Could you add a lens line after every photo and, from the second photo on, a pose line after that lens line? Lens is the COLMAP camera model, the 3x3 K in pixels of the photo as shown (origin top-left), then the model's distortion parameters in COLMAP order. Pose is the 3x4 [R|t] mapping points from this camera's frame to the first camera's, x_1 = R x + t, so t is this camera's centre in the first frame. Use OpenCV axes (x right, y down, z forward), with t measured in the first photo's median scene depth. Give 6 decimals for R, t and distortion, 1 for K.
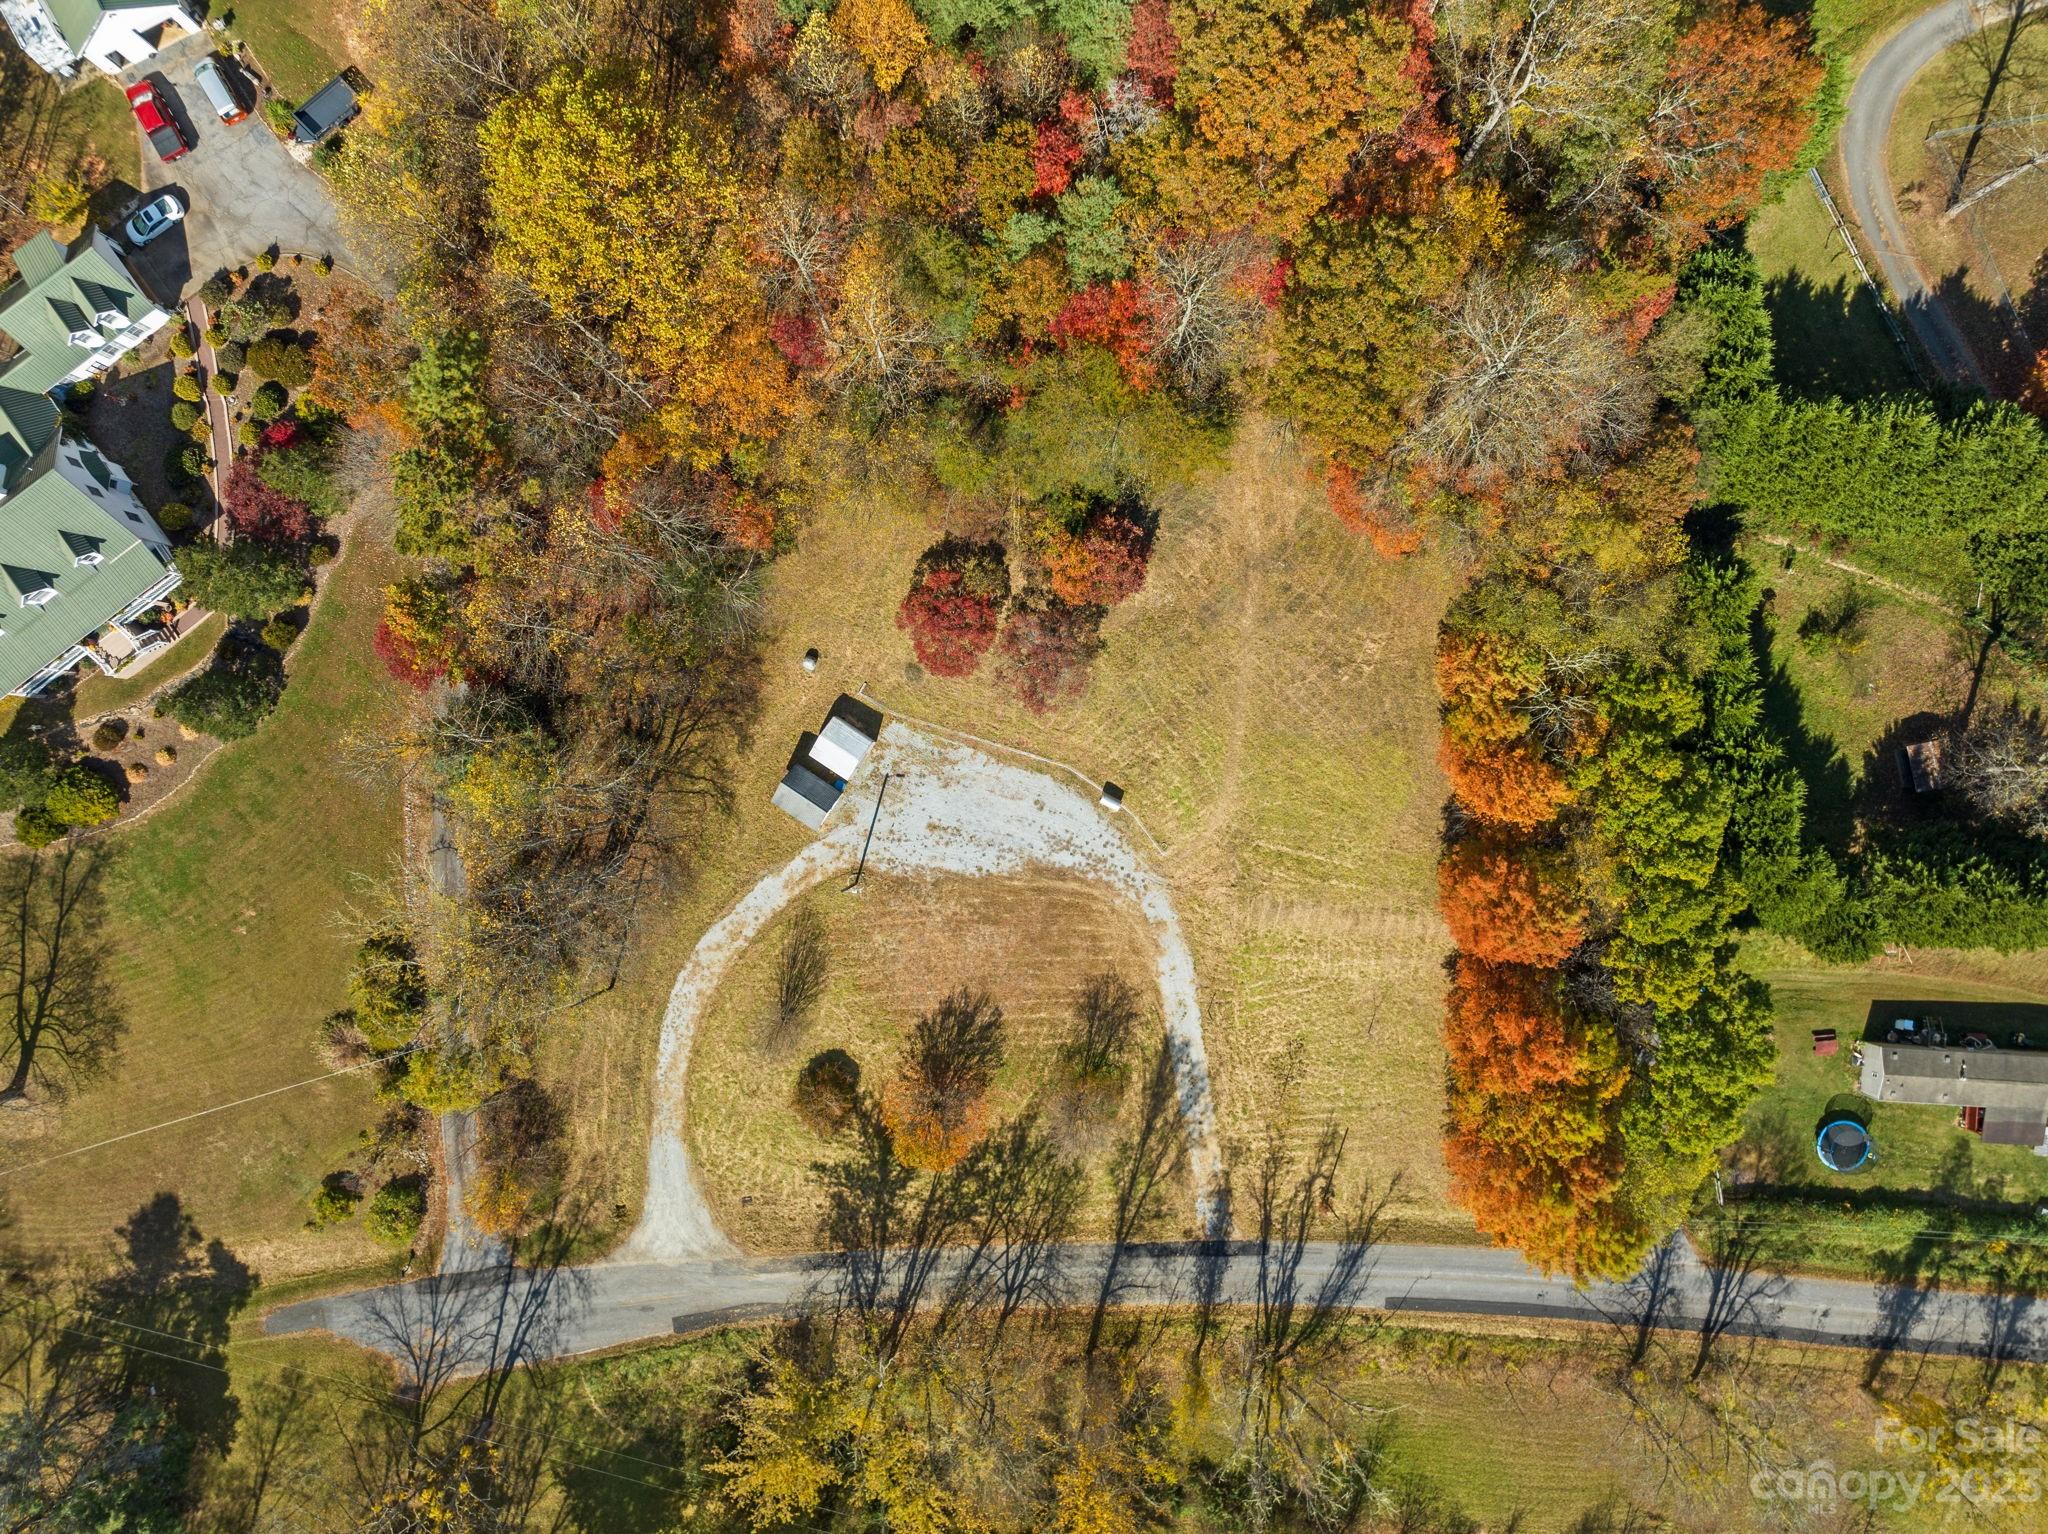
lens RADIAL K [[1465.3, 0, 1038.2], [0, 1465.3, 761.2], [0, 0, 1]] dist [-0.052731, 0.026306]
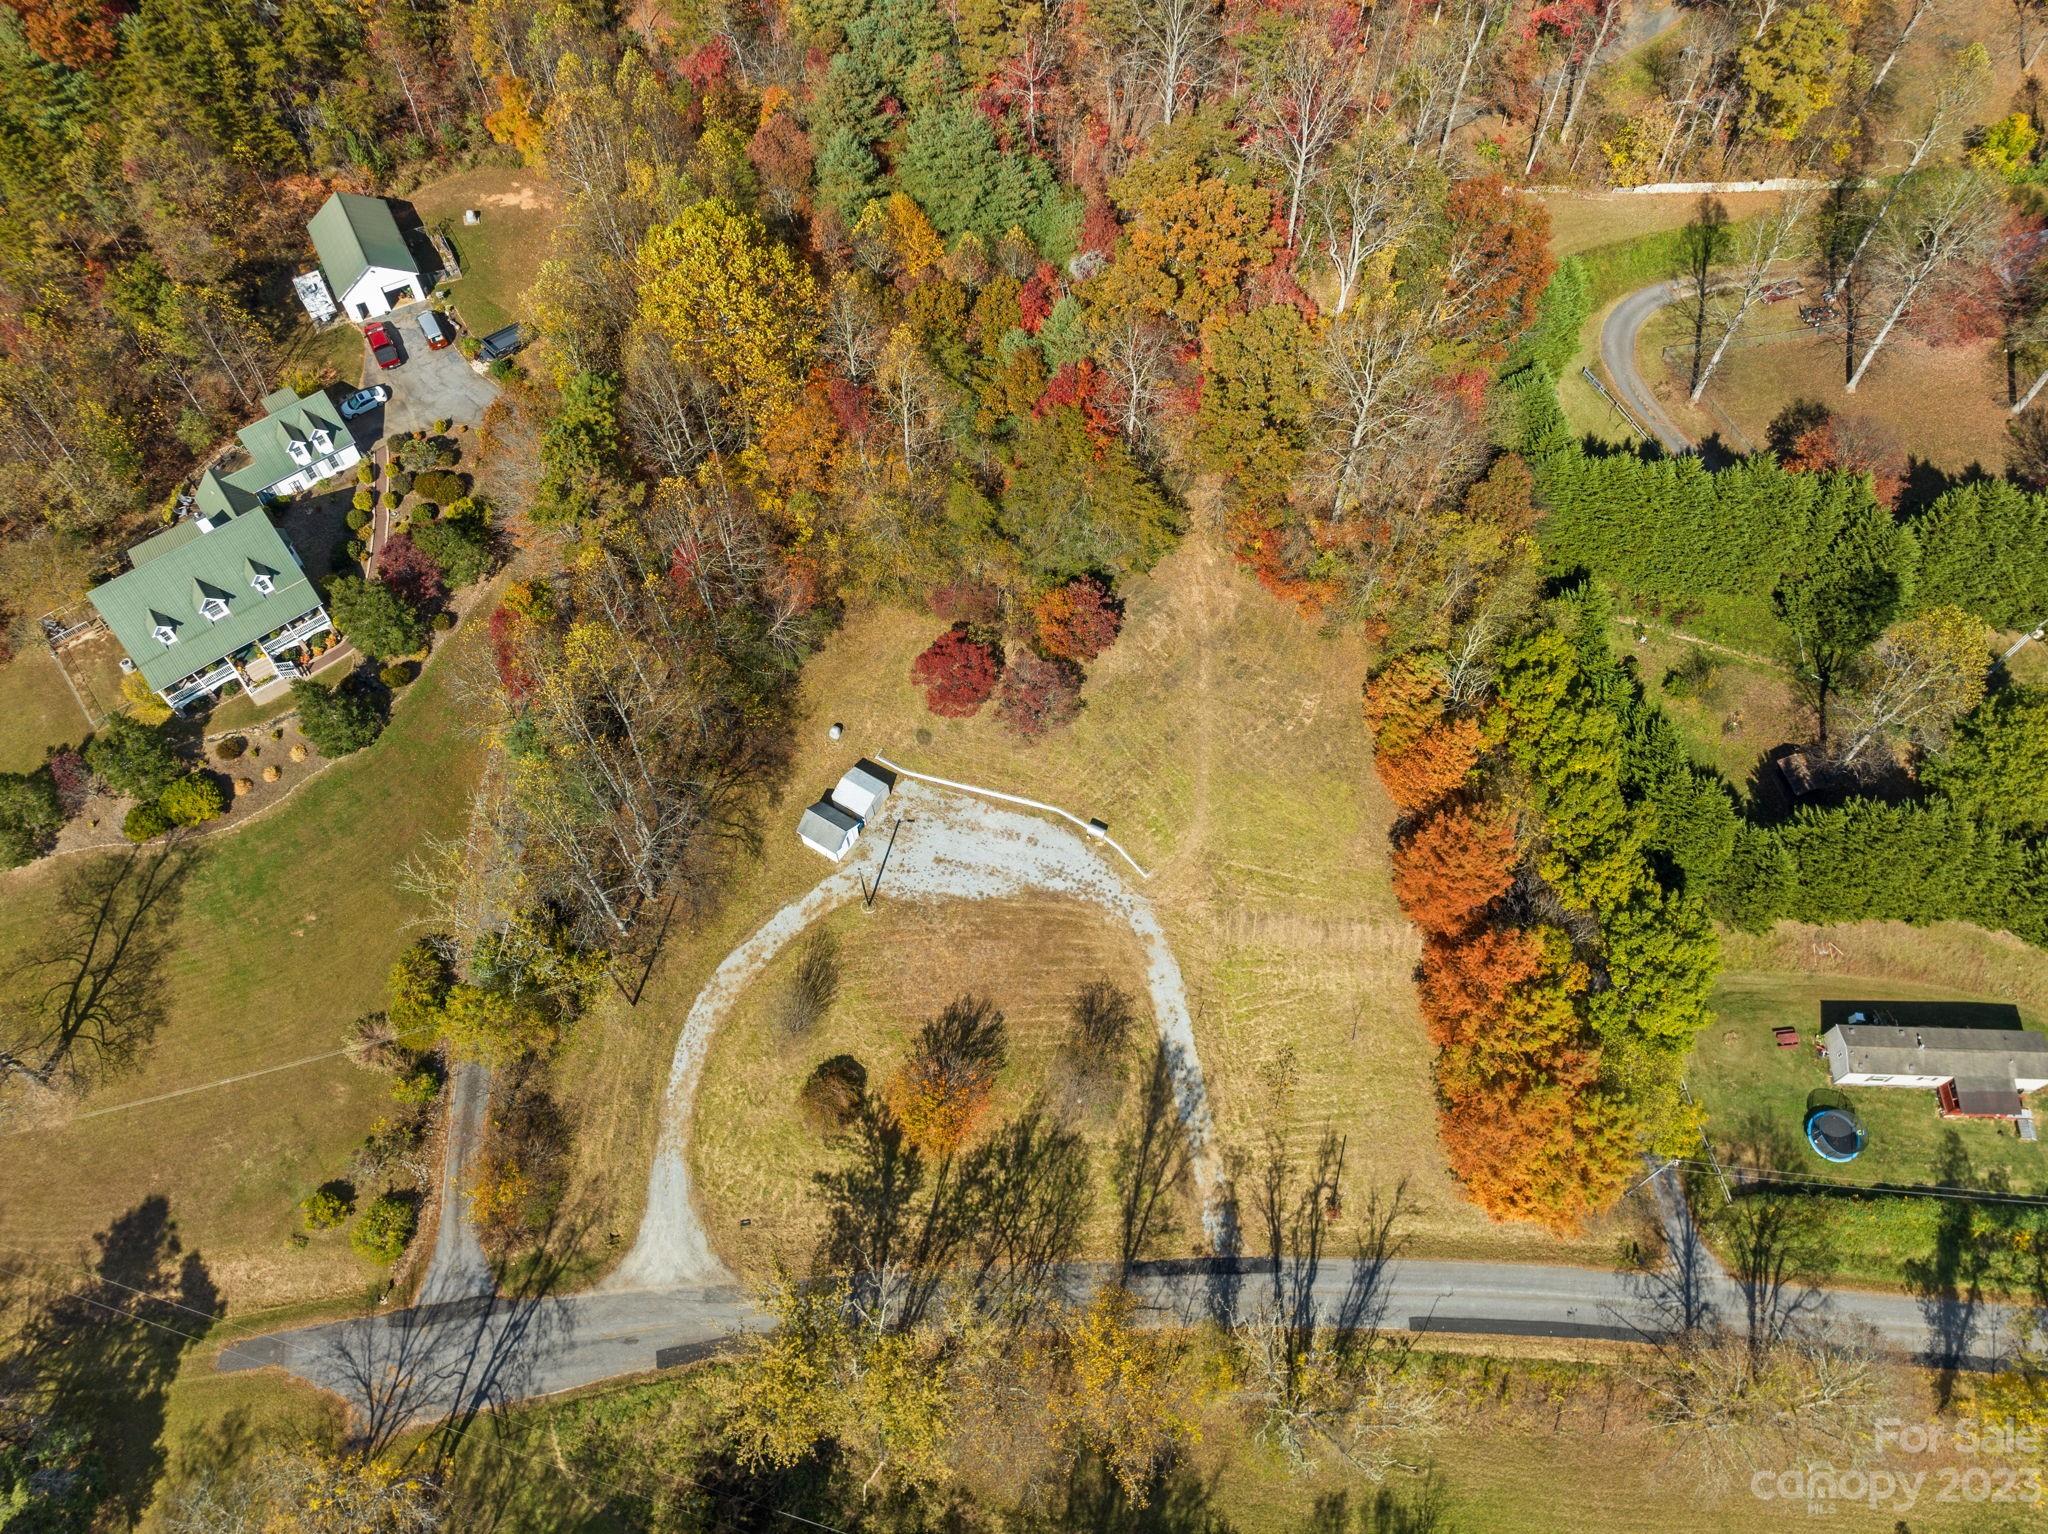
lens RADIAL K [[1465.3, 0, 1038.2], [0, 1465.3, 761.2], [0, 0, 1]] dist [-0.052731, 0.026306]
pose [[0.999612, -0.019074, 0.020301, -0.017338], [0.026684, 0.864821, -0.501371, 0.538277], [-0.007994, 0.501718, 0.864994, -0.006036]]
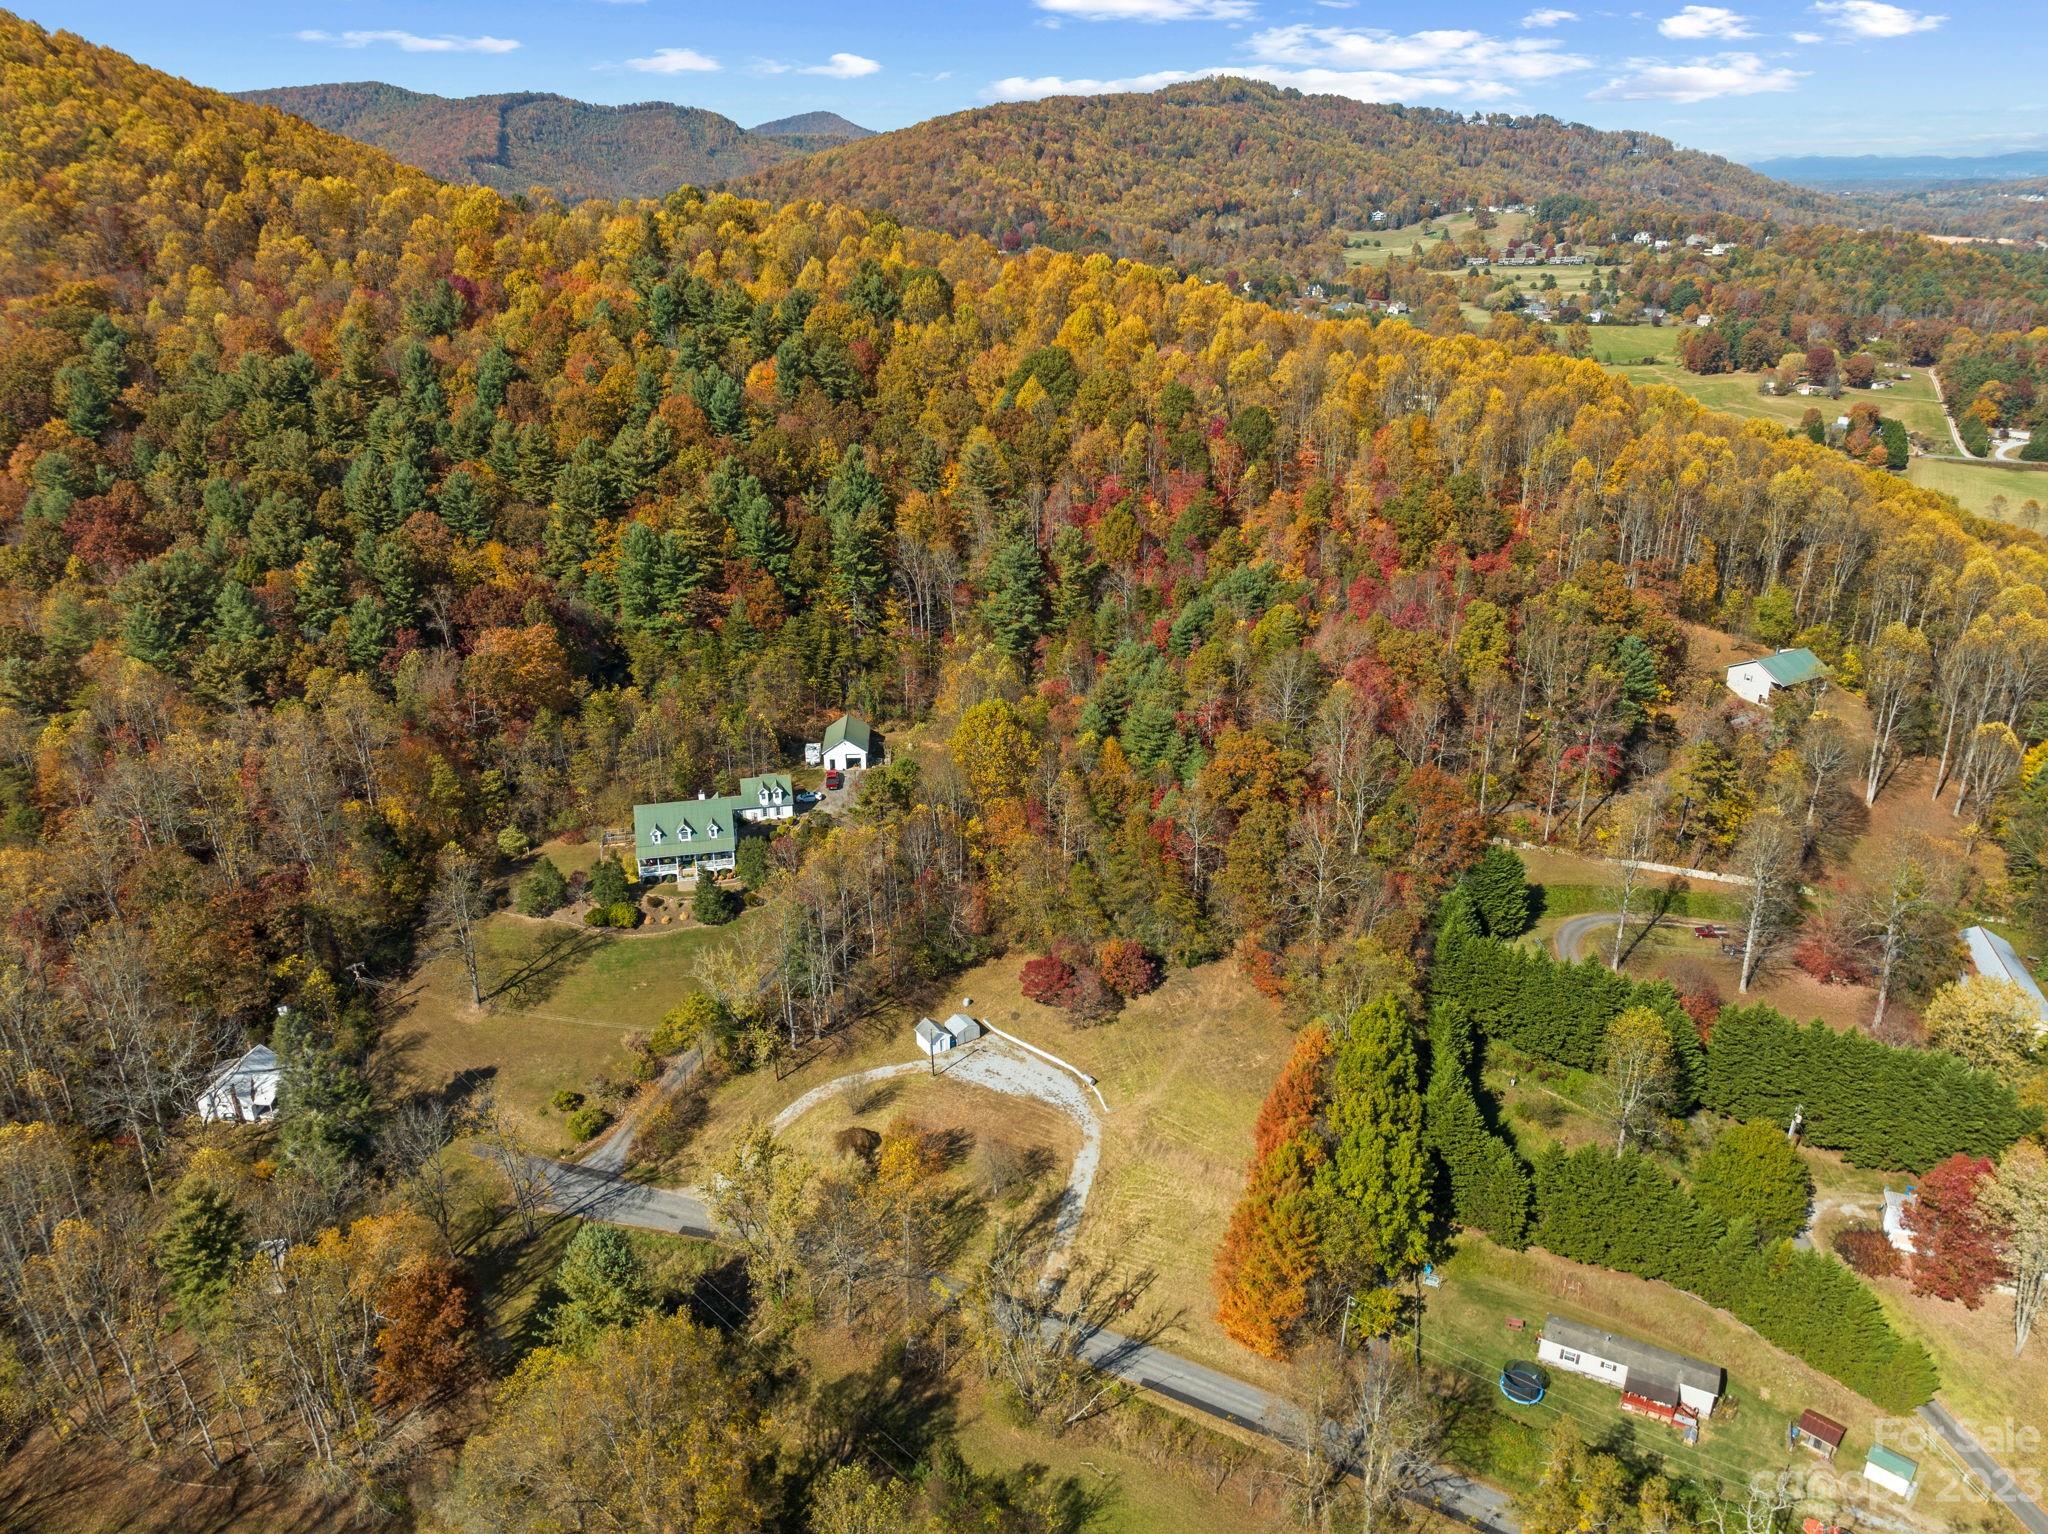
lens RADIAL K [[1465.3, 0, 1038.2], [0, 1465.3, 761.2], [0, 0, 1]] dist [-0.052731, 0.026306]
pose [[0.914762, 0.153637, -0.373638, 0.566203], [-0.403927, 0.364373, -0.839092, 1.326882], [0.007228, 0.918492, 0.395374, -0.017990]]
